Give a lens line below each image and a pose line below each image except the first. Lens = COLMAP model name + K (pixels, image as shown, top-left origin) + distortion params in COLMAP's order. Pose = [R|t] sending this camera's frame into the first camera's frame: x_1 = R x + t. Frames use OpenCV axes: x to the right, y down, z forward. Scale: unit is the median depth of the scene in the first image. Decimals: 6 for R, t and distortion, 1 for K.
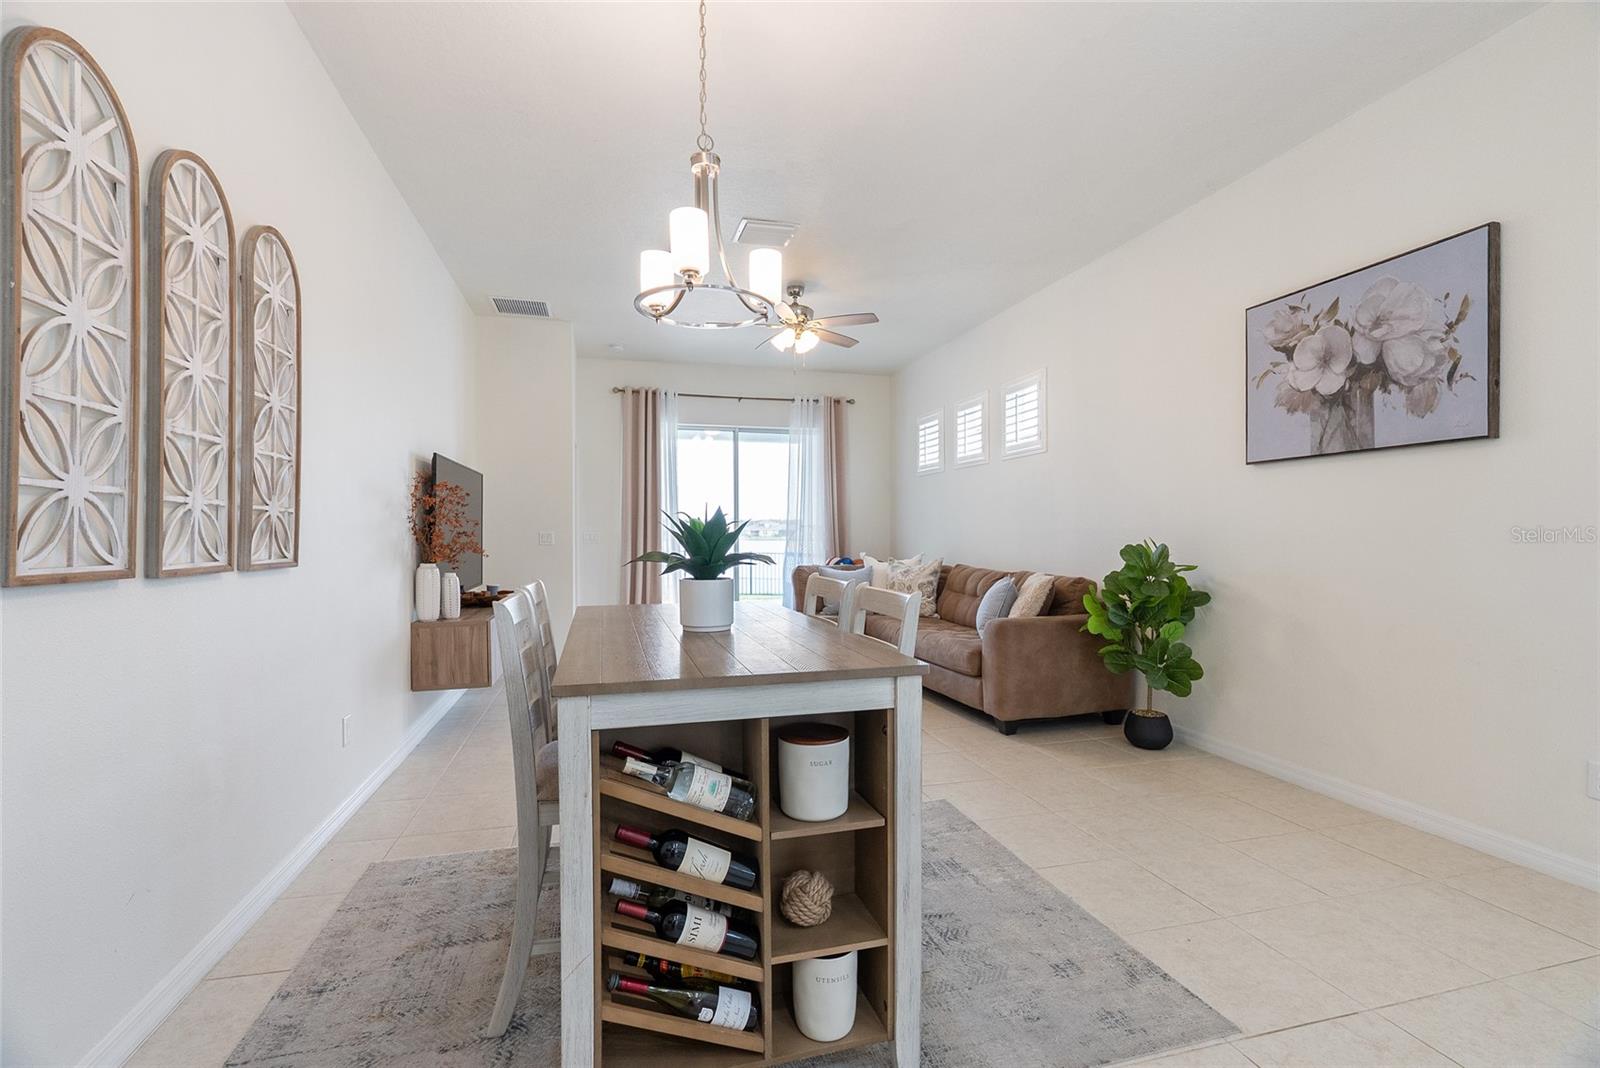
lens RADIAL K [[714.3, 0, 798.4], [0, 714.3, 541.9], [0, 0, 1]] dist [-0.012760, 0.003364]
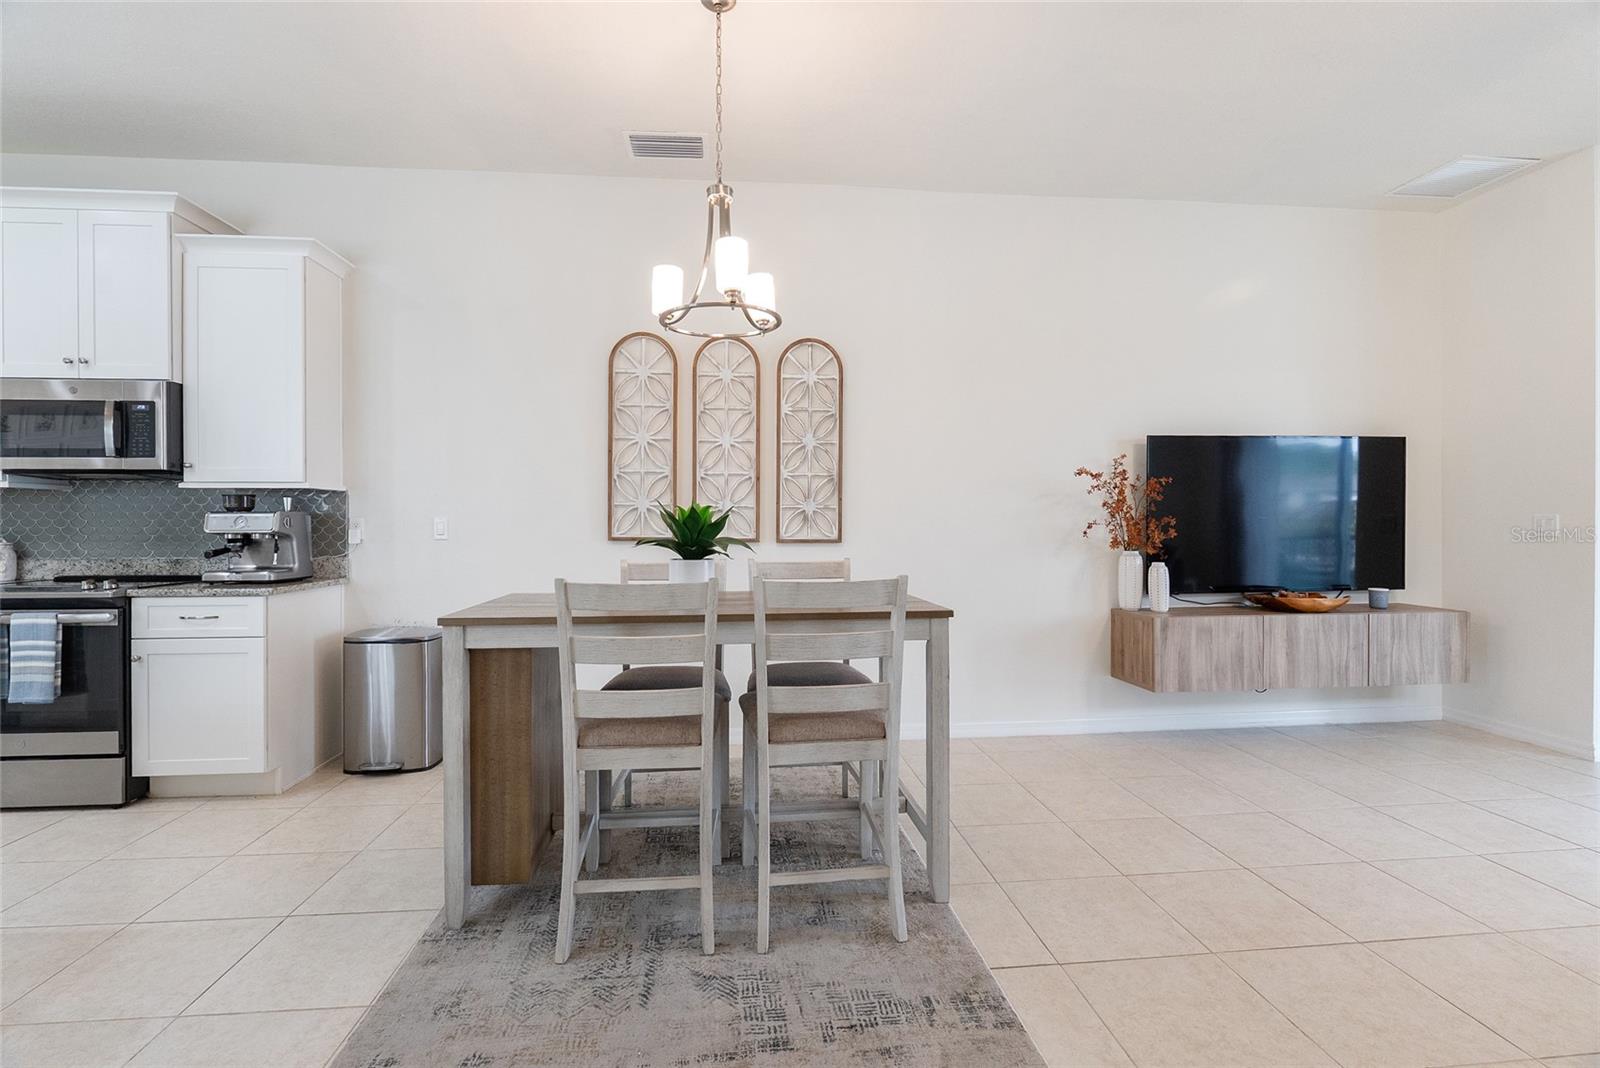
lens RADIAL K [[714.3, 0, 796.3], [0, 714.3, 526.3], [0, 0, 1]] dist [-0.012760, 0.003364]
pose [[-0.162282, 0.005519, -0.986729, 0.575786], [-0.007442, 0.999949, 0.006817, -0.007288], [0.986716, 0.008449, -0.162233, 0.777484]]
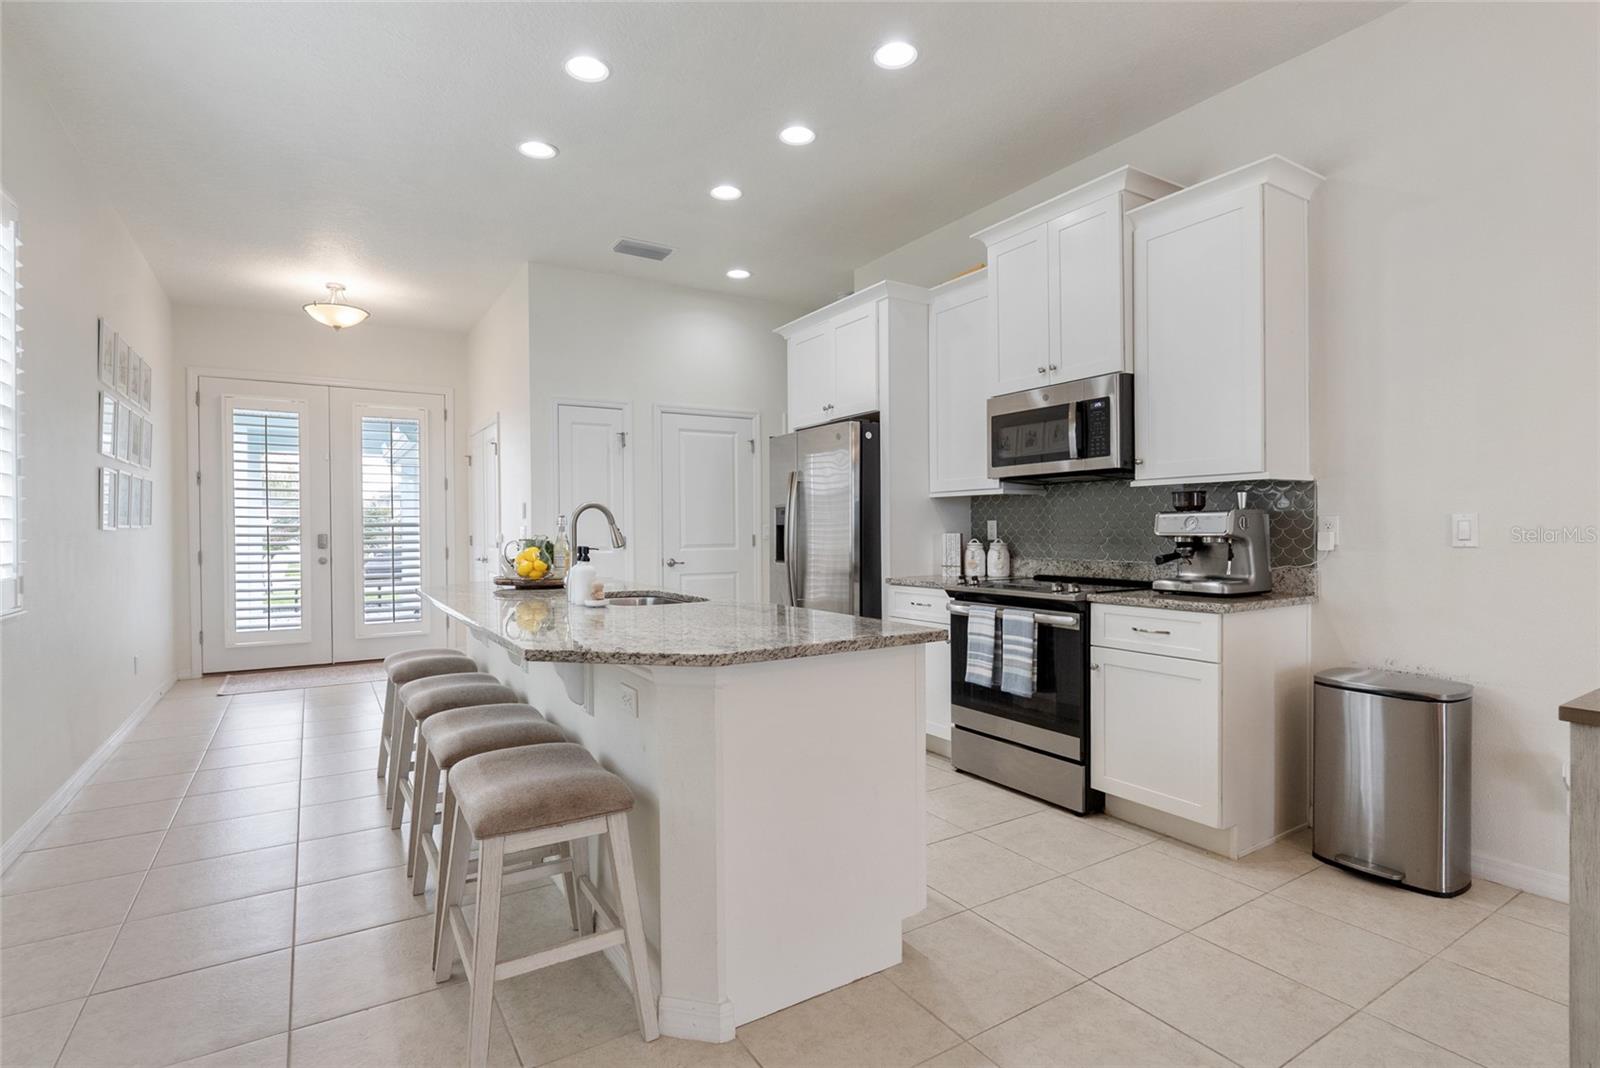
lens RADIAL K [[774.5, 0, 792.6], [0, 774.5, 535.1], [0, 0, 1]] dist [-0.006115, 0.000712]
pose [[-0.958714, 0.012071, -0.284116, 0.455499], [0.007333, 0.999816, 0.017732, -0.006225], [0.284277, 0.014916, -0.958626, 0.618015]]
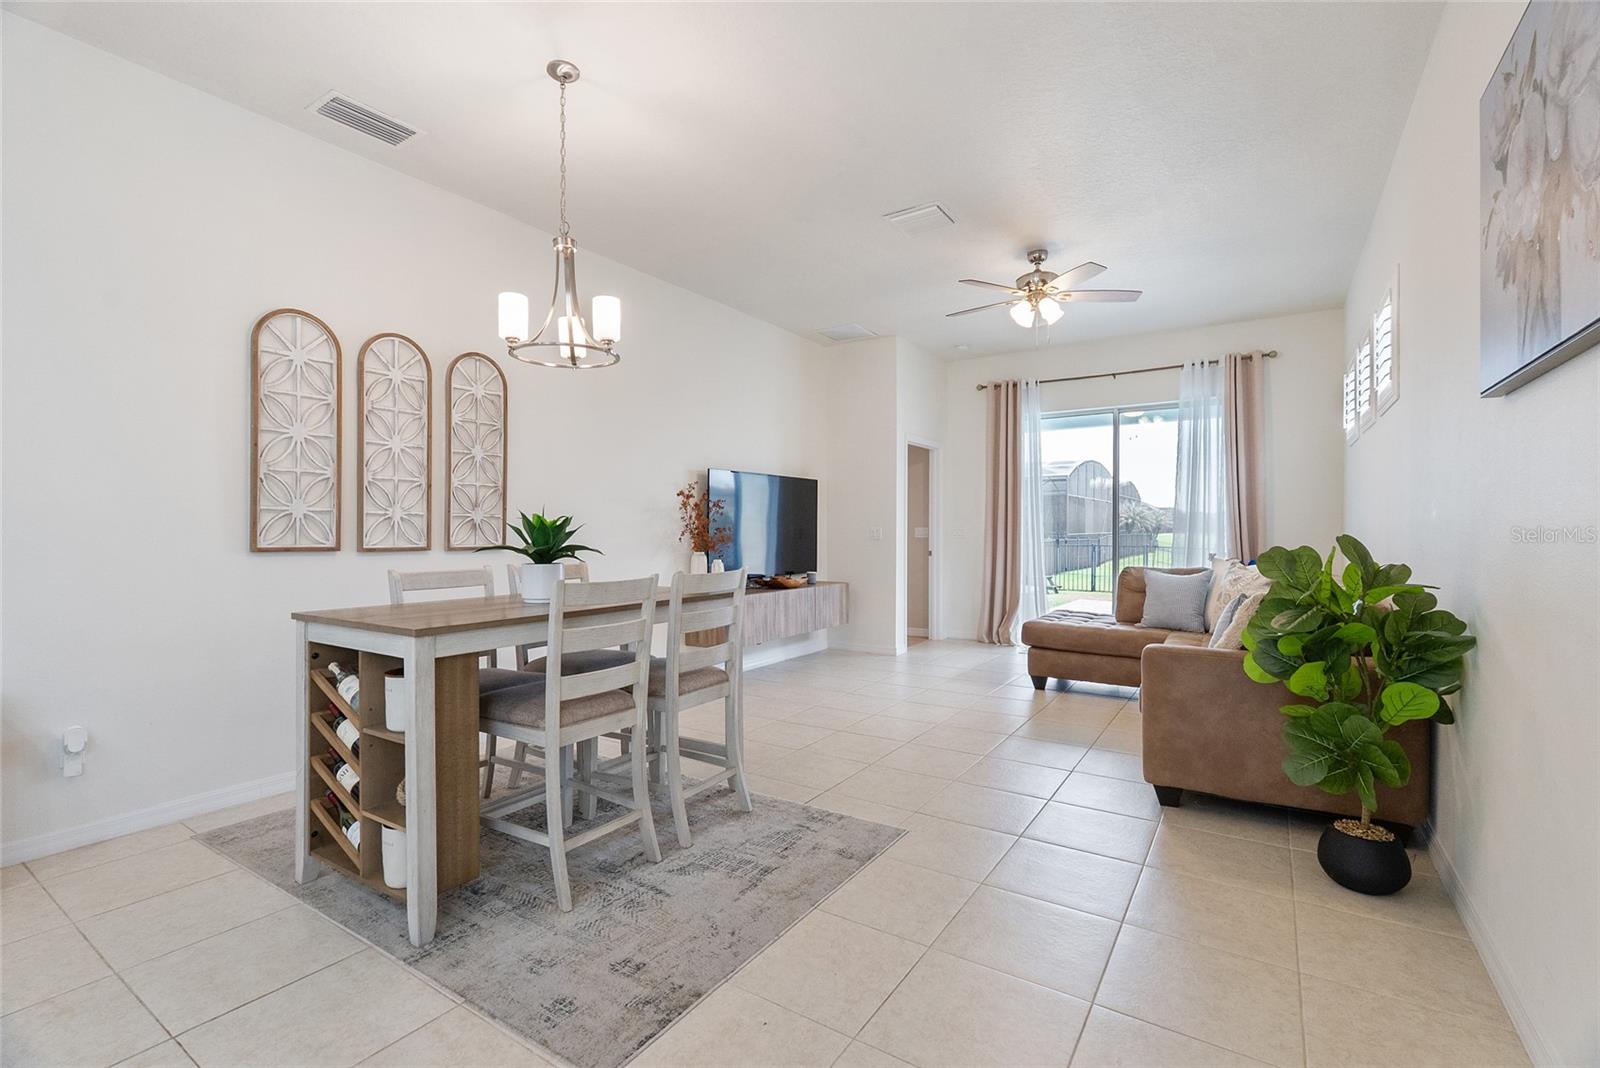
lens RADIAL K [[714.3, 0, 798.7], [0, 714.3, 538.9], [0, 0, 1]] dist [-0.012760, 0.003364]
pose [[0.666868, 0.009751, -0.745112, 0.669218], [-0.007494, 0.999952, 0.006379, -0.003907], [0.745138, 0.001330, 0.666909, 0.268211]]
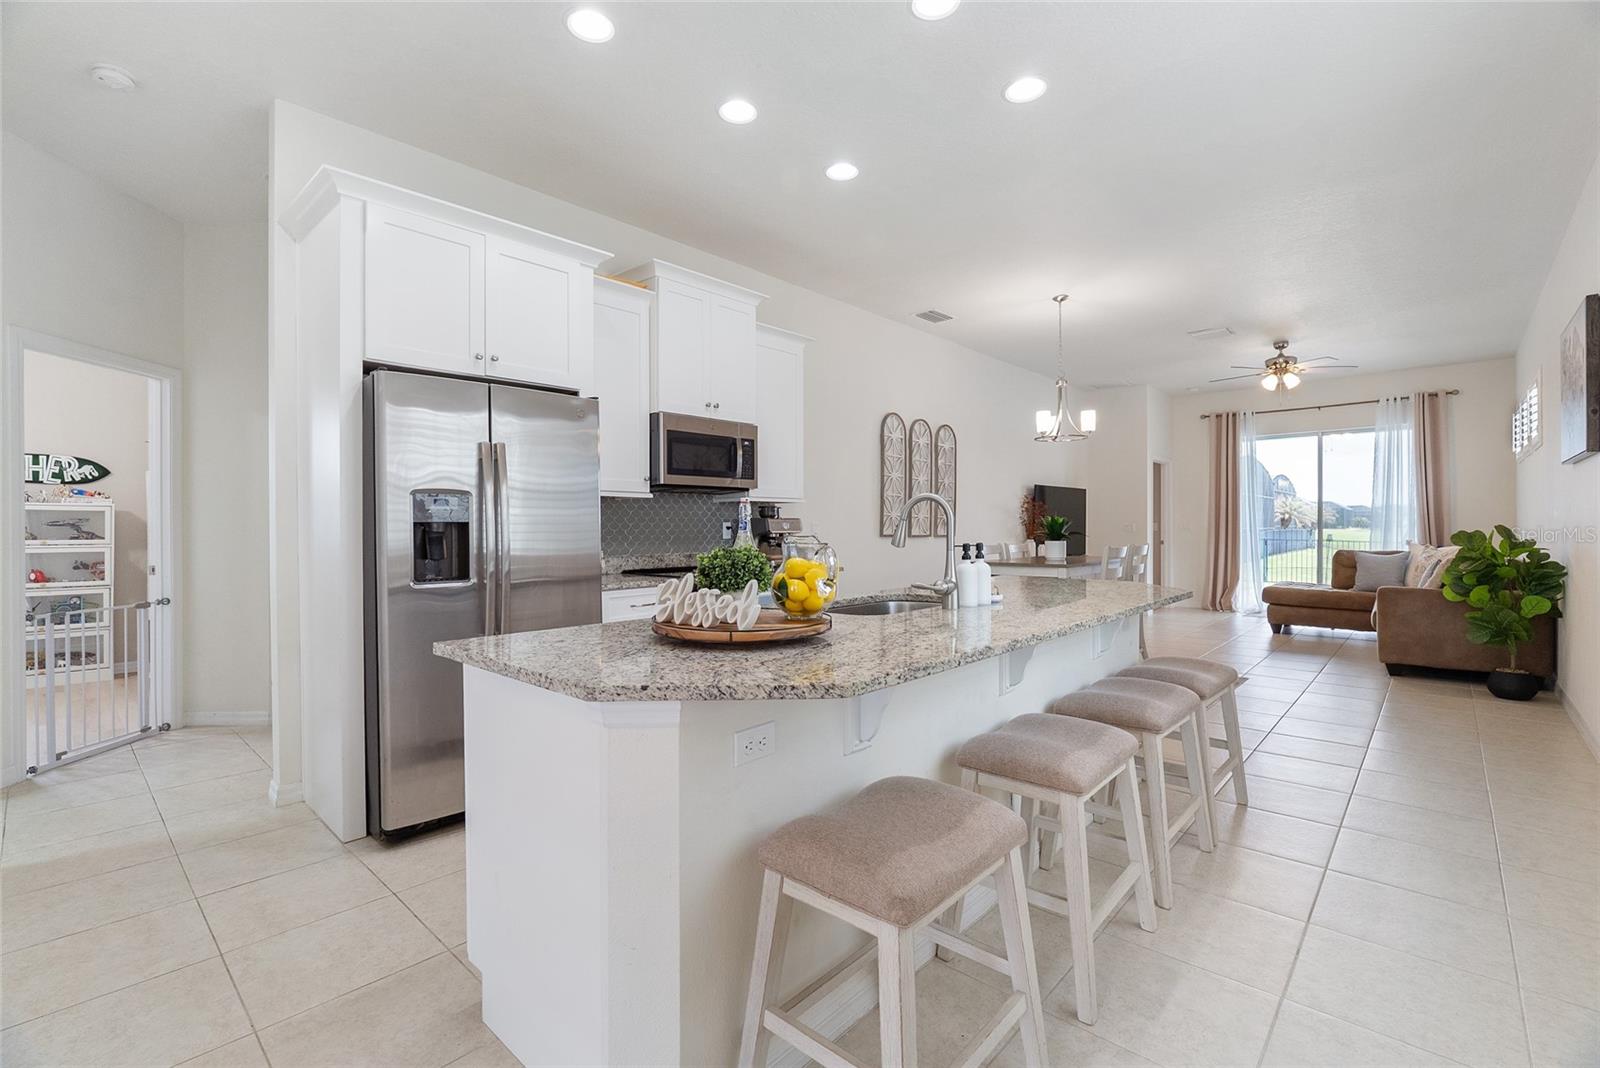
lens RADIAL K [[714.3, 0, 793.9], [0, 714.3, 529.0], [0, 0, 1]] dist [-0.012760, 0.003364]
pose [[0.539358, -0.000059, -0.842077, 0.917834], [-0.003546, 0.999991, -0.002341, 0.007946], [0.842069, 0.004249, 0.539353, -0.736830]]
